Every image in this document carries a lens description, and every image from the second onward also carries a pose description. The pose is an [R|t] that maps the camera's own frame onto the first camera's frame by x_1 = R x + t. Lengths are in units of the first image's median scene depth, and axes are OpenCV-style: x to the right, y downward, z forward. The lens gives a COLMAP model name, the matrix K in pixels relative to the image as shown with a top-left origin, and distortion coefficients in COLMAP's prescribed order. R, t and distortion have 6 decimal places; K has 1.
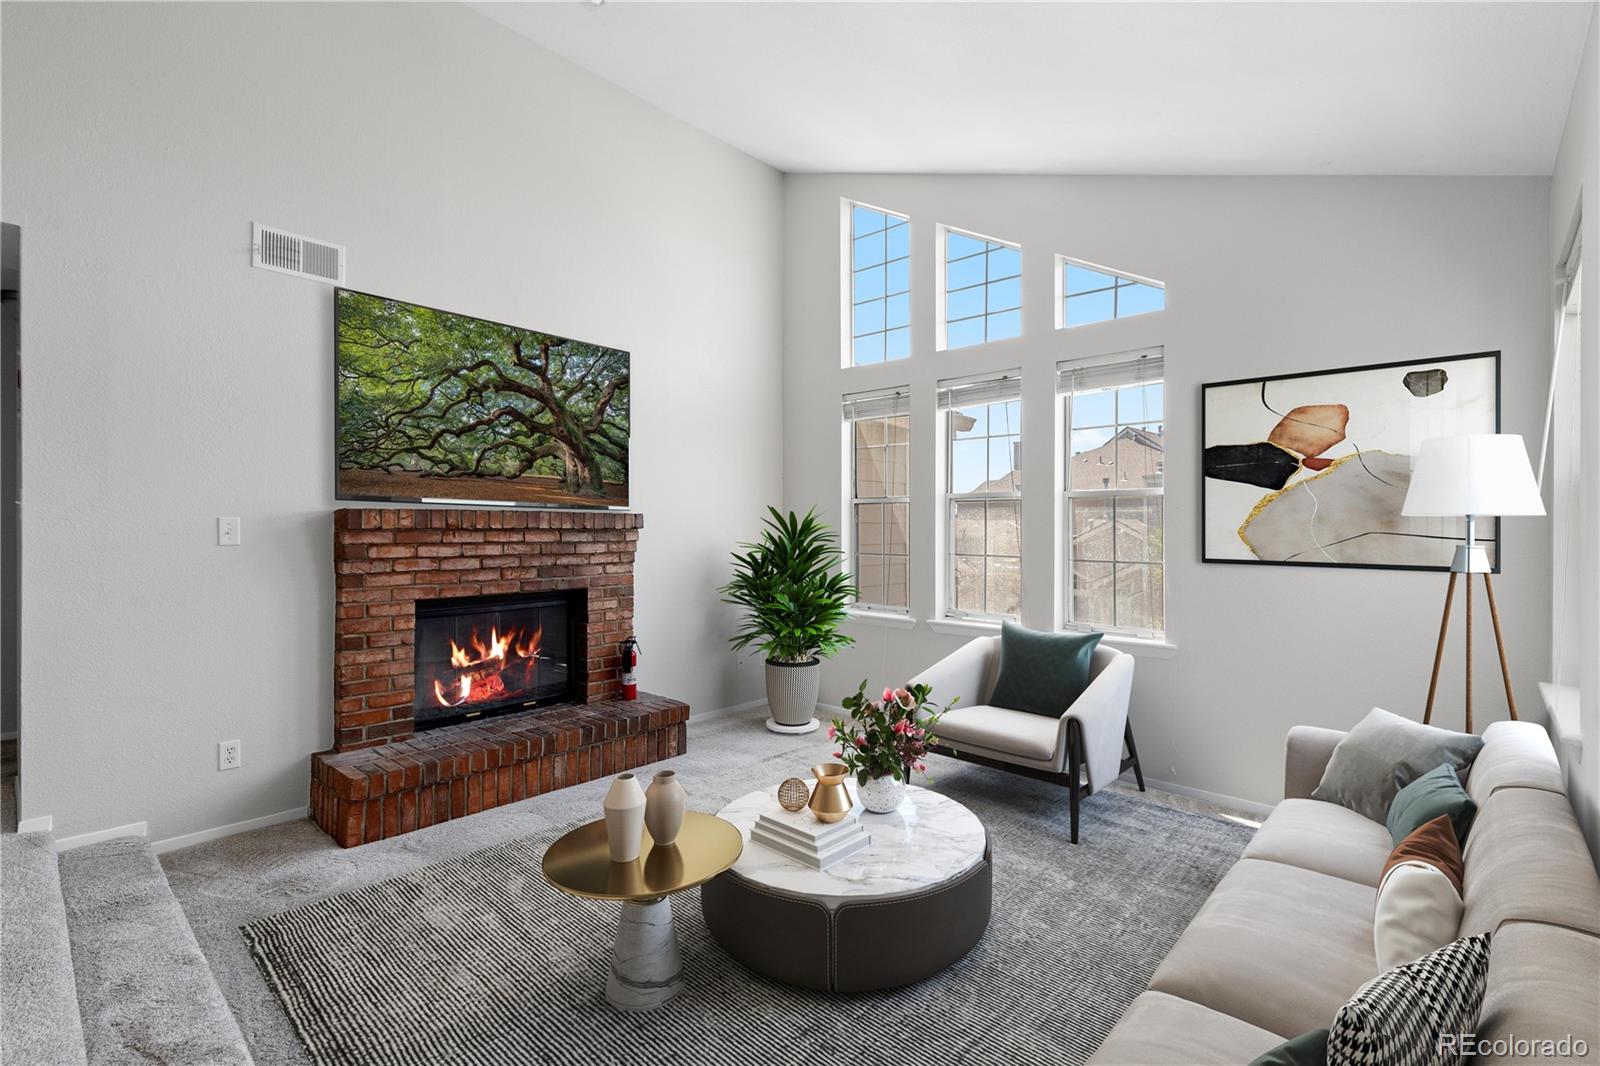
lens RADIAL K [[731.9, 0, 791.0], [0, 731.9, 527.3], [0, 0, 1]] dist [0.008187, -0.001331]
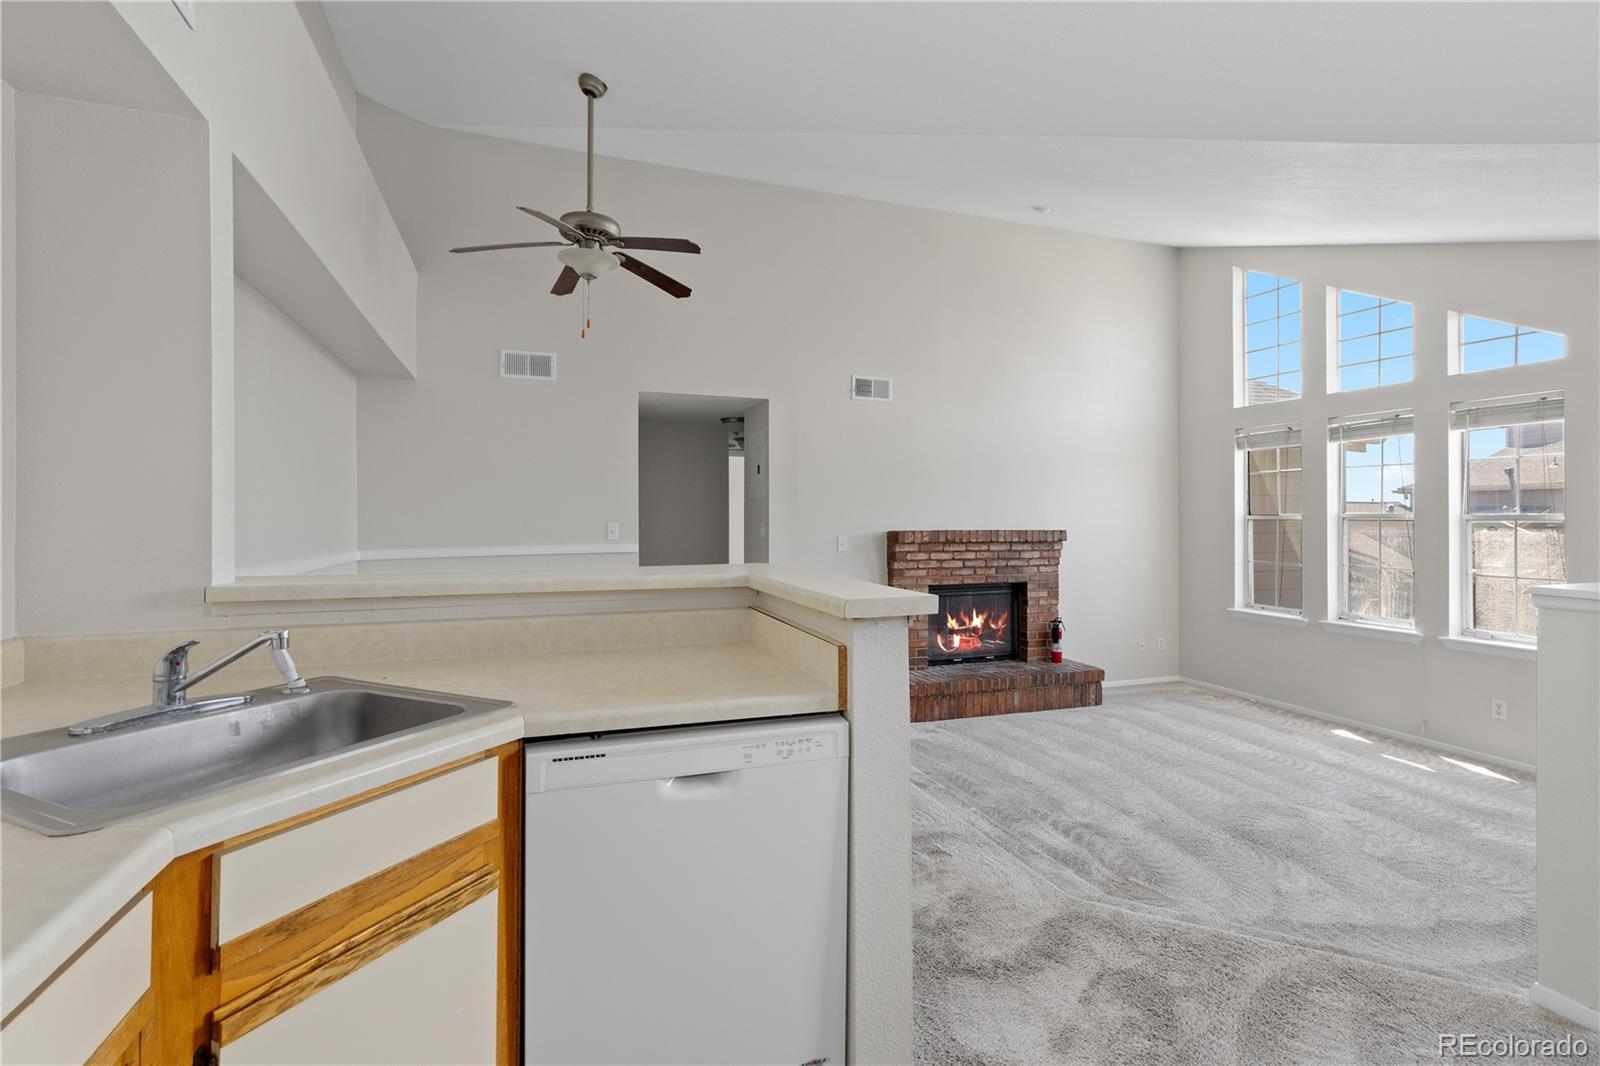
lens RADIAL K [[731.9, 0, 787.5], [0, 731.9, 515.8], [0, 0, 1]] dist [0.008187, -0.001331]
pose [[0.883328, -0.003047, -0.468746, -0.018166], [0.000521, 0.999985, -0.005519, -0.041286], [0.468756, 0.004631, 0.883316, -0.515900]]
